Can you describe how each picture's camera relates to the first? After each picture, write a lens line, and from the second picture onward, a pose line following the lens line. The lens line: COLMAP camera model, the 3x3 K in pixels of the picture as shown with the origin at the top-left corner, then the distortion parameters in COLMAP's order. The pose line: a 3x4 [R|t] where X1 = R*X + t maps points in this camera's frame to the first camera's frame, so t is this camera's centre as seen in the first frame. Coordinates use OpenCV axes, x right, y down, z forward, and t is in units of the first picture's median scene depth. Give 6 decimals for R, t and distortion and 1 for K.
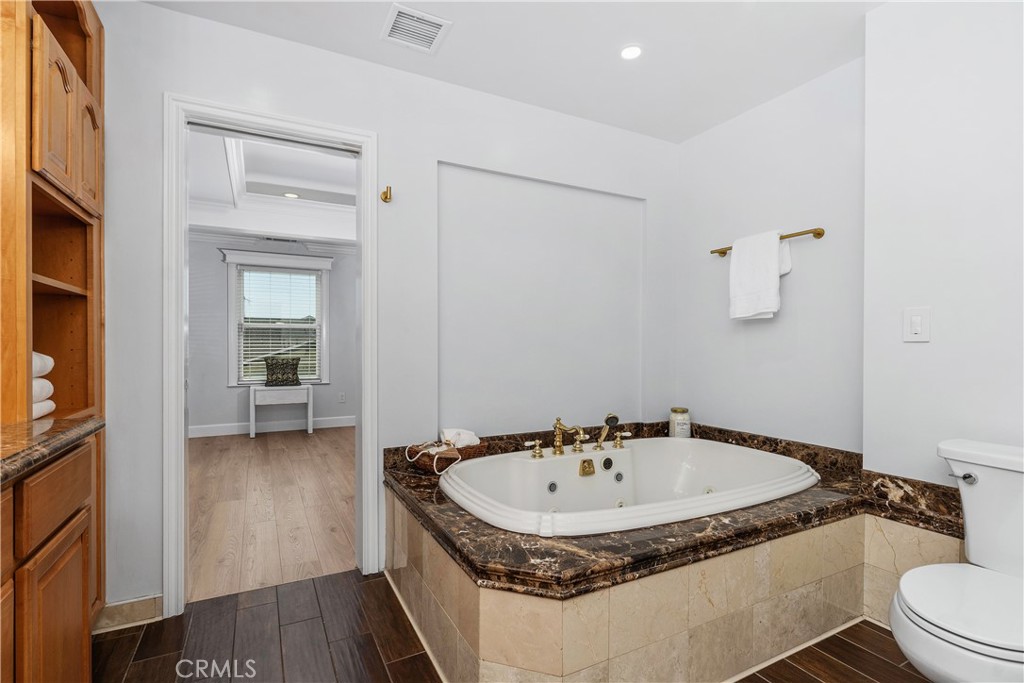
lens RADIAL K [[491.5, 0, 512.7], [0, 491.5, 343.9], [0, 0, 1]] dist [0.000133, 0.000032]
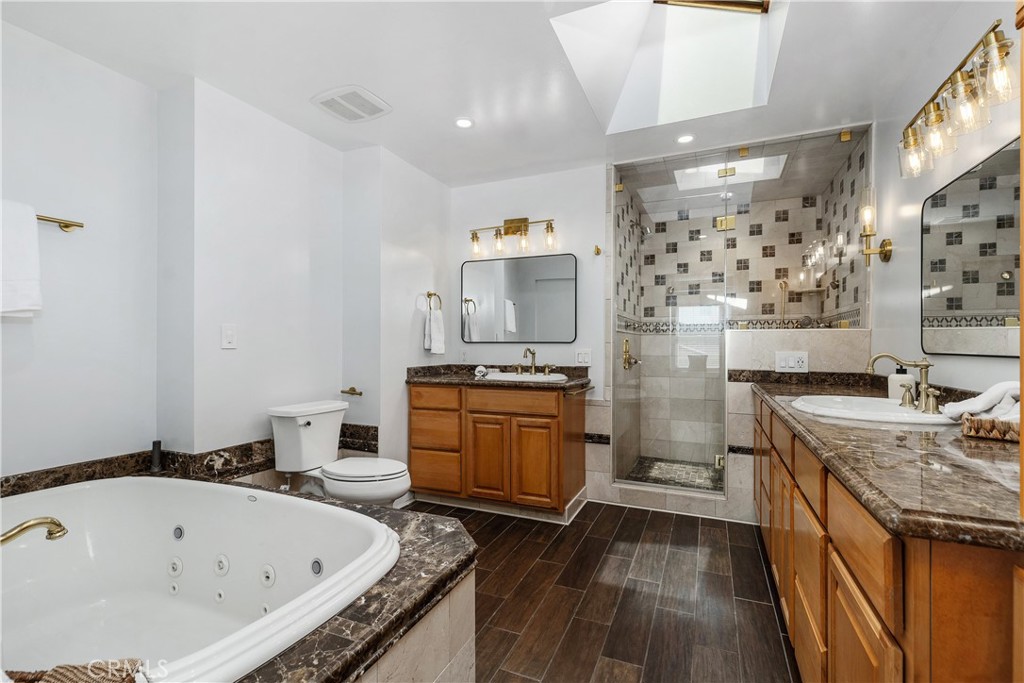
lens RADIAL K [[467.8, 0, 511.3], [0, 467.8, 344.2], [0, 0, 1]] dist [0.000067, 0.000014]
pose [[-0.630334, -0.000294, 0.776324, -0.732315], [-0.001328, 0.999999, -0.000700, -0.016705], [-0.776323, -0.001473, -0.630334, 1.234199]]
